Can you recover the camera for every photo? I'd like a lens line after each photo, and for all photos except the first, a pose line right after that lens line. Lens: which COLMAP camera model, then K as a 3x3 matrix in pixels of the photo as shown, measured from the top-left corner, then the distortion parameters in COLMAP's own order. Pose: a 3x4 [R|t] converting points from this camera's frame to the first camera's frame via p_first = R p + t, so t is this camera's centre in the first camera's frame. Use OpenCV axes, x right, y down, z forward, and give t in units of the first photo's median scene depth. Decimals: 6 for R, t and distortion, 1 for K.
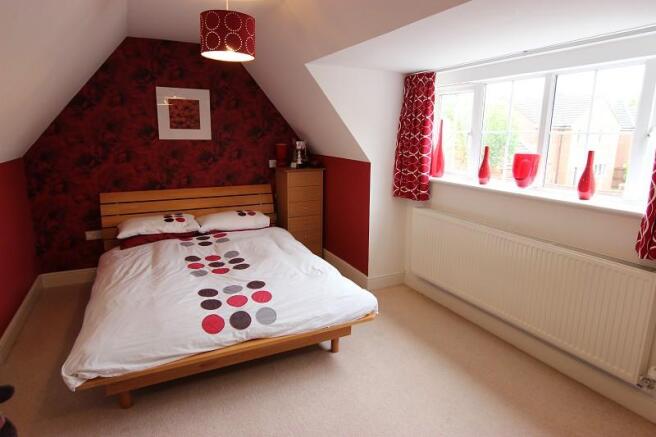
lens RADIAL K [[384.3, 0, 328.0], [0, 384.3, 218.5], [0, 0, 1]] dist [0.004094, 0.001647]
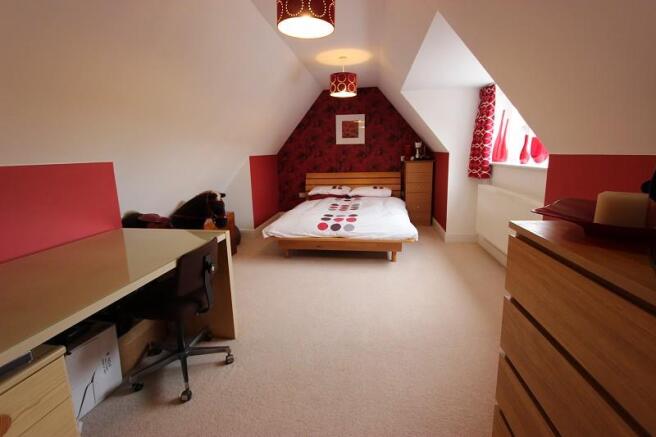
lens RADIAL K [[304.2, 0, 327.6], [0, 304.2, 216.2], [0, 0, 1]] dist [-0.001939, -0.000129]
pose [[0.821989, 0.090050, -0.562340, 0.374299], [-0.096802, 0.995143, 0.017858, 0.112480], [0.561217, 0.039757, 0.826714, -0.195701]]
